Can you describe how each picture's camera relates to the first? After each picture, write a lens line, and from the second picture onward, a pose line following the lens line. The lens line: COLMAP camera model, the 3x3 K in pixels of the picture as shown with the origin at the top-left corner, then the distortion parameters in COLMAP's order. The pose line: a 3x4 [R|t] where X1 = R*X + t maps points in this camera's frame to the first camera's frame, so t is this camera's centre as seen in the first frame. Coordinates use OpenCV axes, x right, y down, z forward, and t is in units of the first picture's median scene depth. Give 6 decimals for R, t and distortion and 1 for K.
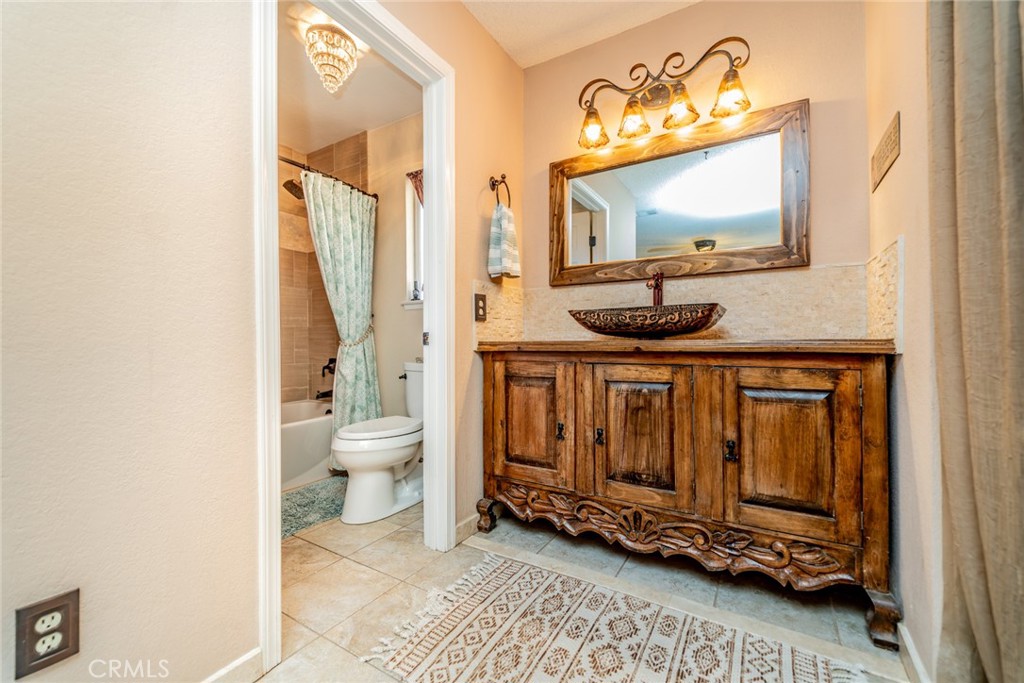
lens RADIAL K [[418.6, 0, 511.9], [0, 418.6, 343.7], [0, 0, 1]] dist [-0.011303, -0.000249]
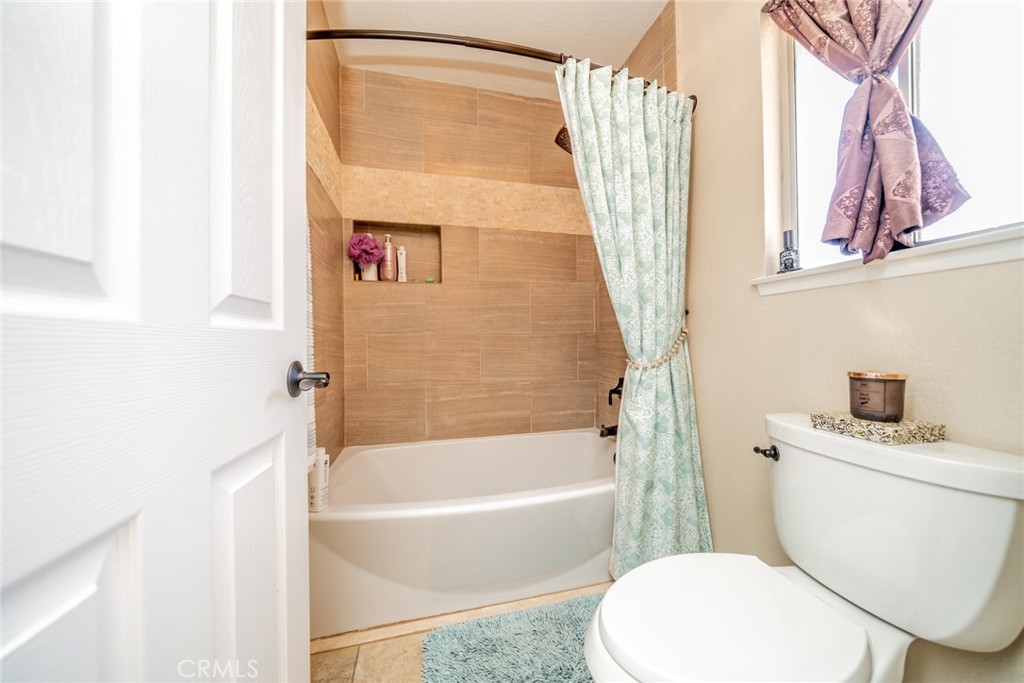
lens RADIAL K [[349.9, 0, 507.9], [0, 349.9, 341.9], [0, 0, 1]] dist [-0.009295, 0.001191]
pose [[0.712695, -0.000485, -0.701474, -0.191716], [0.003654, 0.999989, 0.003022, -0.032262], [0.701465, -0.004717, 0.712689, 0.542877]]
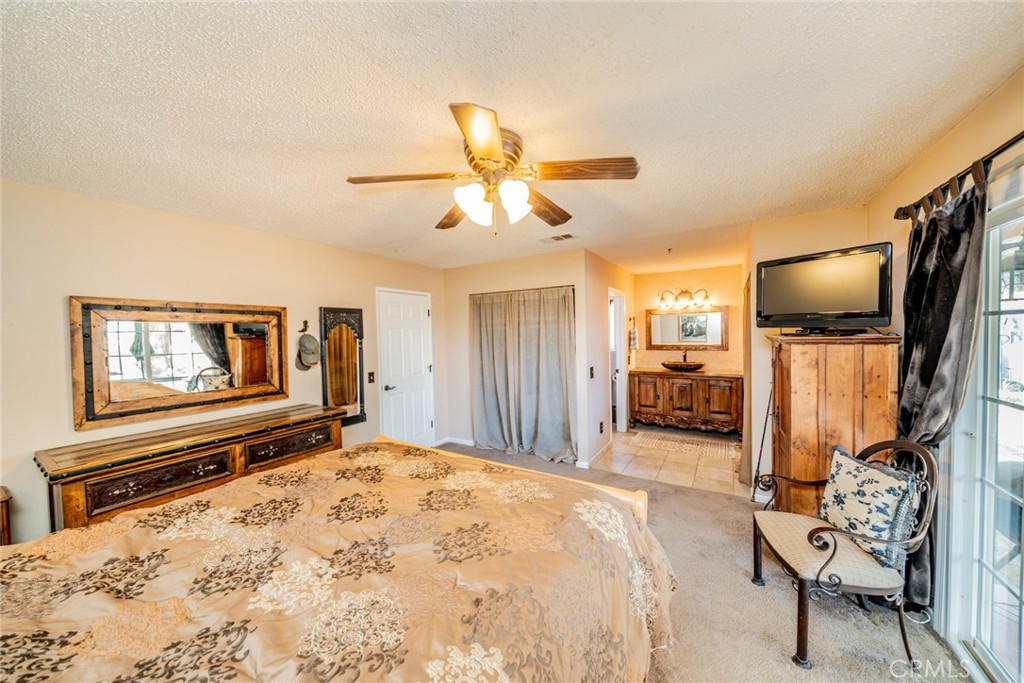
lens RADIAL K [[349.9, 0, 512.7], [0, 349.9, 342.9], [0, 0, 1]] dist [-0.009295, 0.001191]
pose [[0.999842, -0.017483, -0.003084, -1.036756], [0.017549, 0.999585, 0.022860, -0.318592], [0.002683, -0.022910, 0.999734, -1.834135]]
